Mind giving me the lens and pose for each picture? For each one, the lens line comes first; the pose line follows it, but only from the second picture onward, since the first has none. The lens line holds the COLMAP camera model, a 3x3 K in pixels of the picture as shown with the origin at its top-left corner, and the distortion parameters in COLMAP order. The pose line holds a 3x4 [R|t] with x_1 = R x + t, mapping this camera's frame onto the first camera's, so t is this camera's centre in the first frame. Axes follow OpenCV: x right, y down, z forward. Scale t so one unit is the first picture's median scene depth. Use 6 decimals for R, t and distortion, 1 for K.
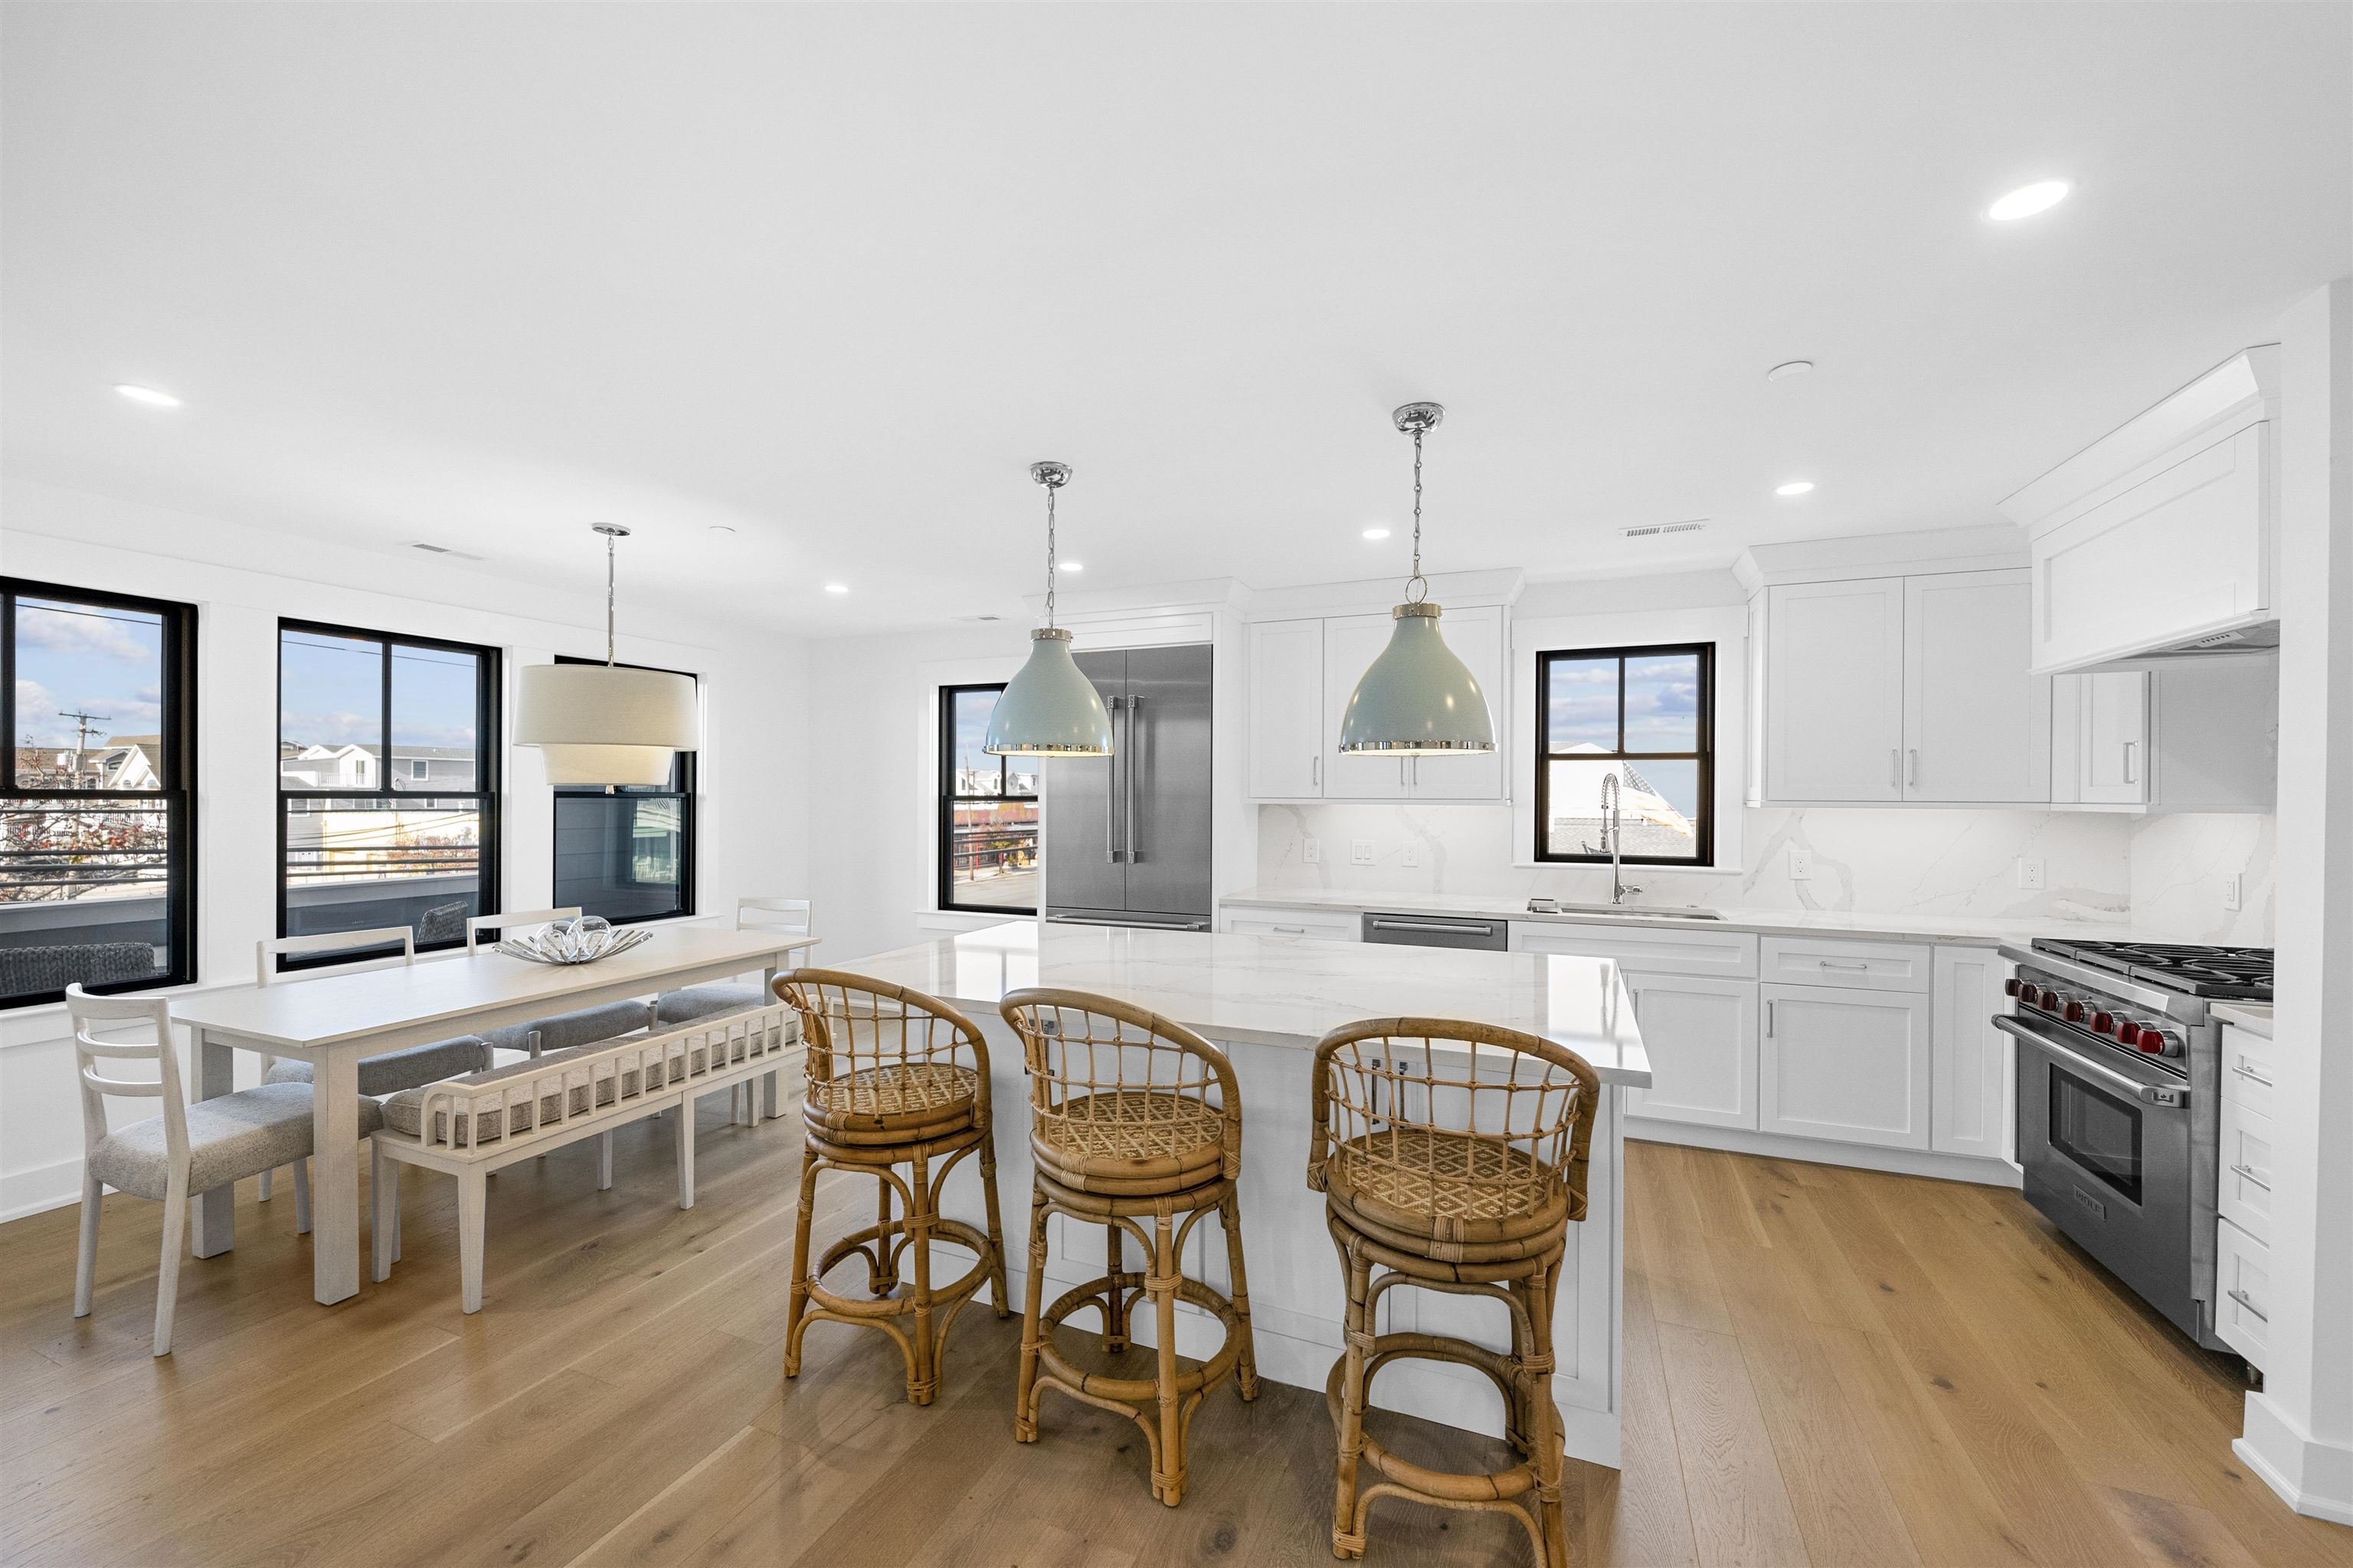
lens RADIAL K [[906.4, 0, 1163.0], [0, 906.4, 796.6], [0, 0, 1]] dist [-0.010559, 0.000110]
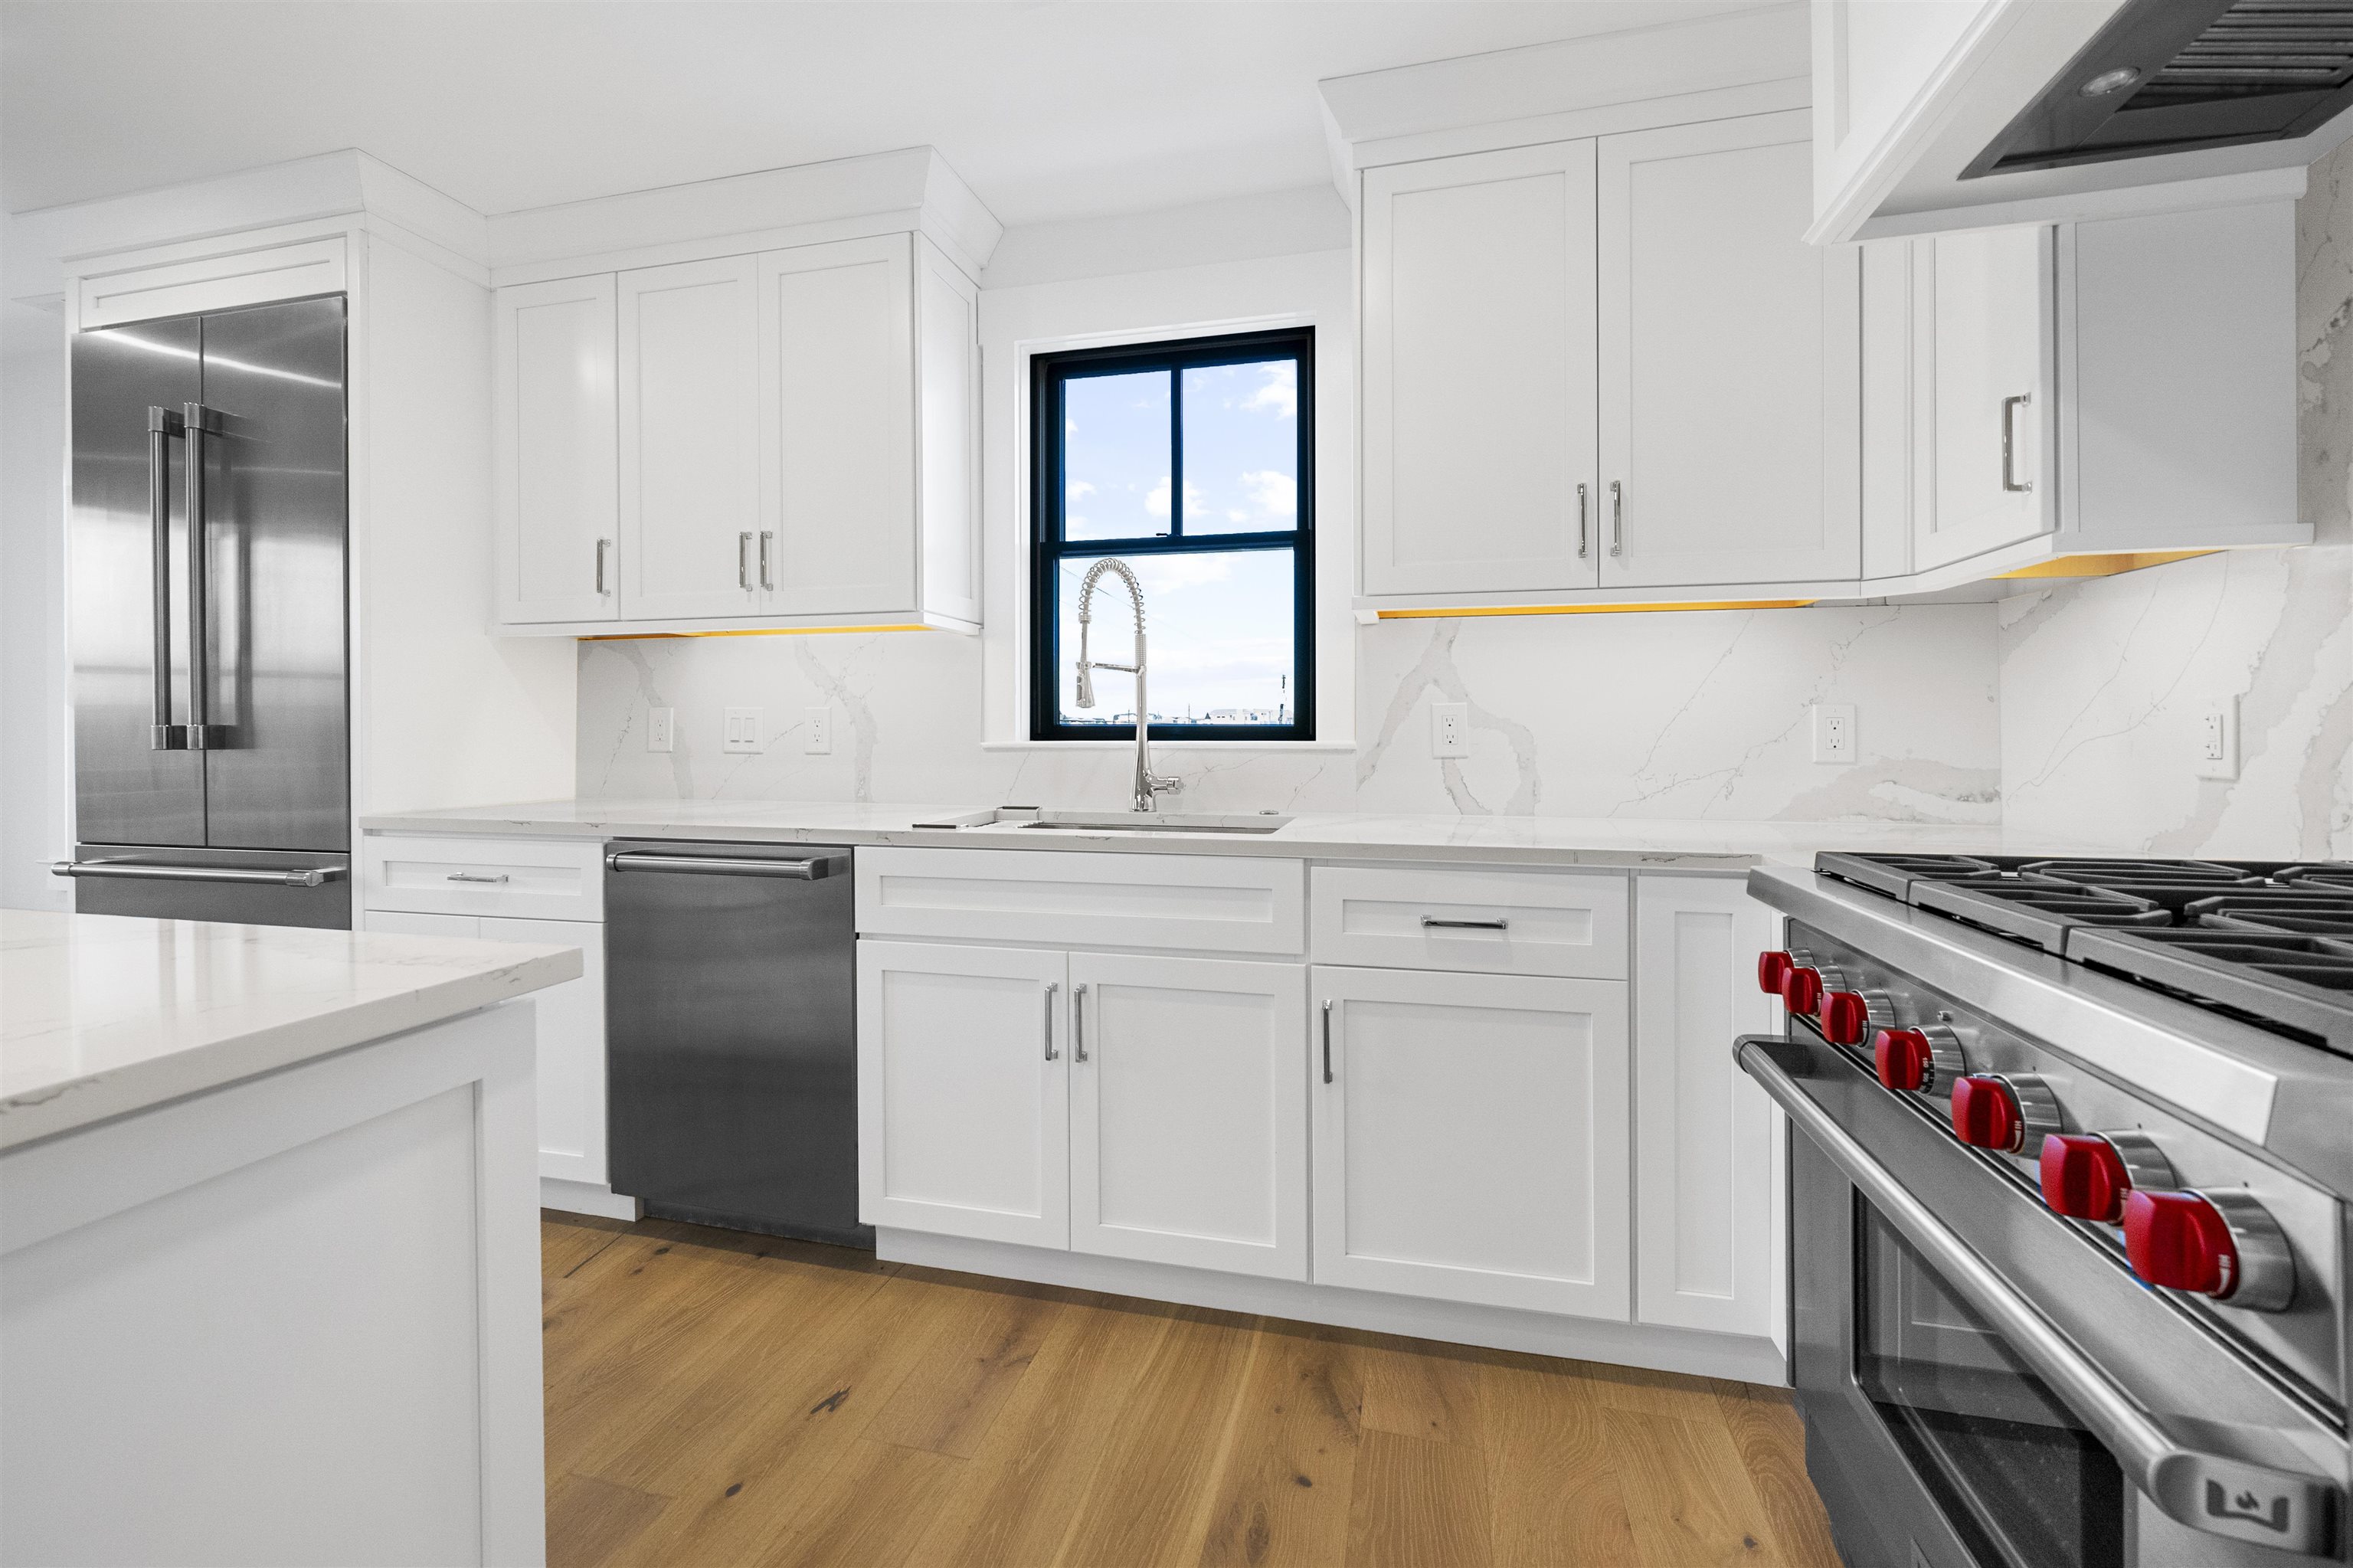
lens RADIAL K [[983.6, 0, 1178.6], [0, 983.6, 727.7], [0, 0, 1]] dist [-0.000691, -0.000224]
pose [[0.987663, -0.004850, 0.156519, 0.515311], [0.005475, 0.999979, -0.003562, 0.084934], [-0.156498, 0.004375, 0.987669, 0.506613]]
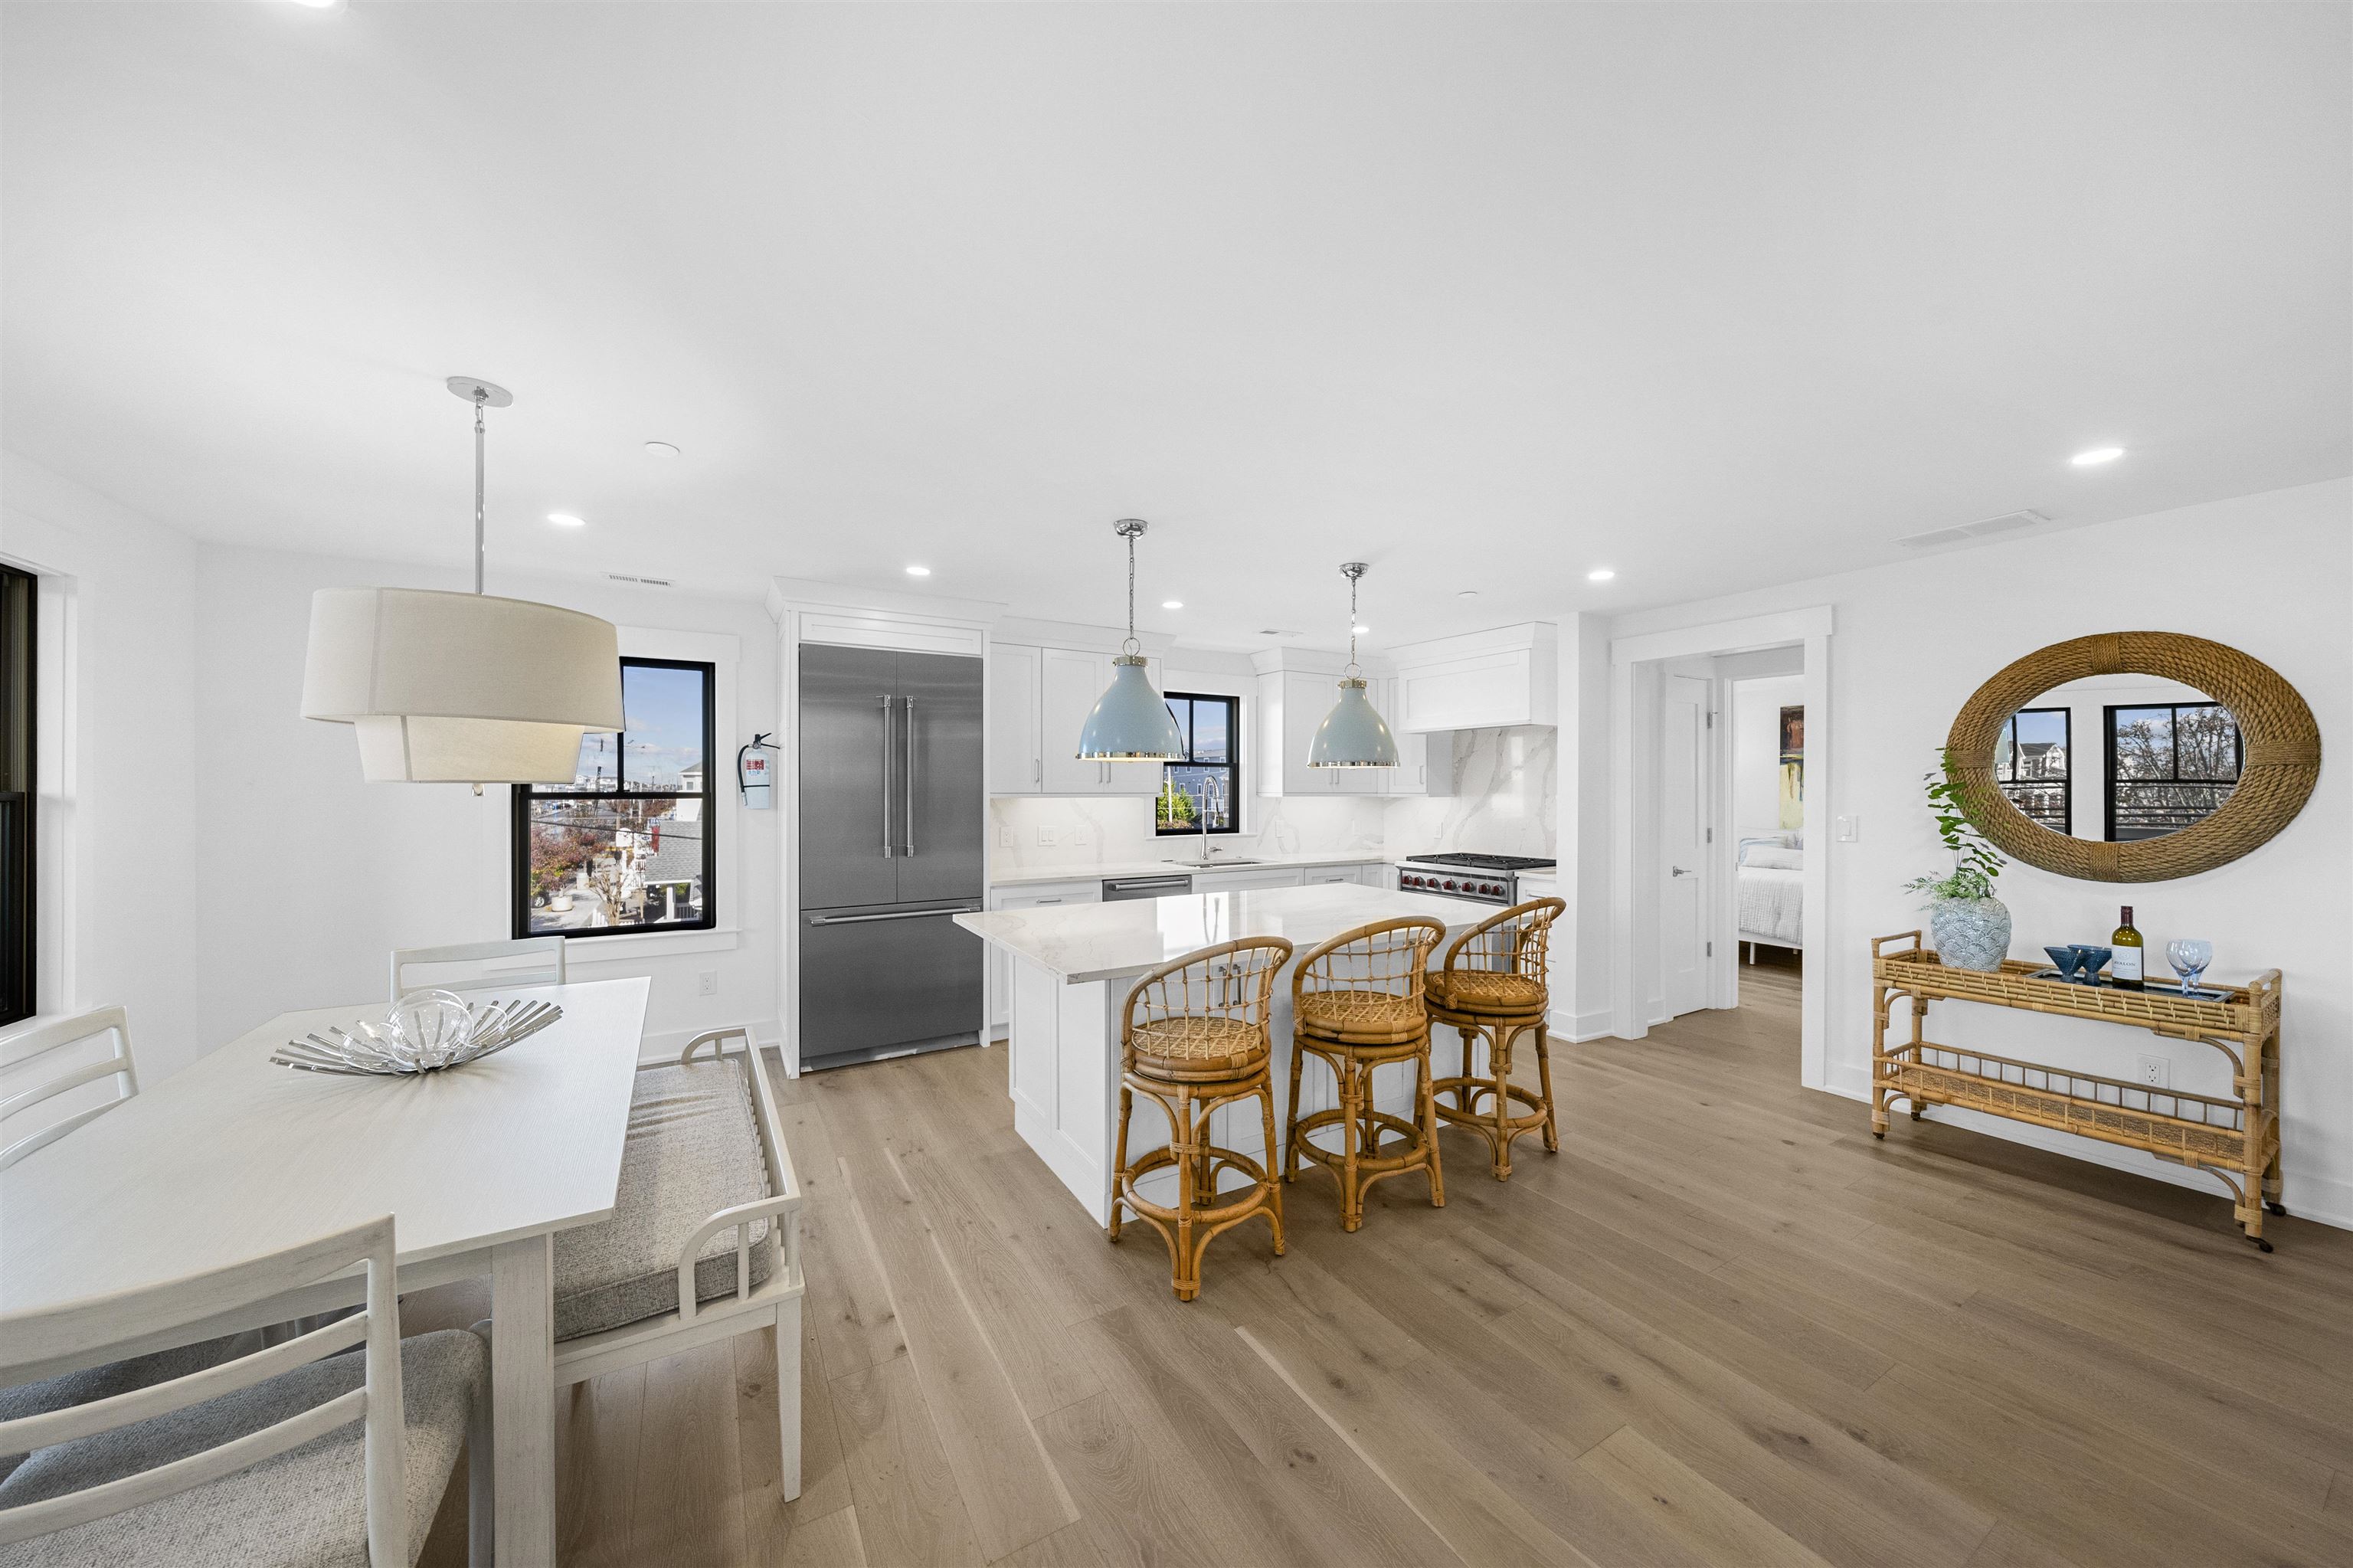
lens RADIAL K [[817.7, 0, 1176.5], [0, 817.7, 784.0], [0, 0, 1]] dist [-0.022770, 0.000082]
pose [[0.594691, 0.001694, 0.803952, -0.779365], [-0.000210, 0.999998, -0.001951, -0.009844], [-0.803954, 0.000992, 0.594691, 0.244148]]
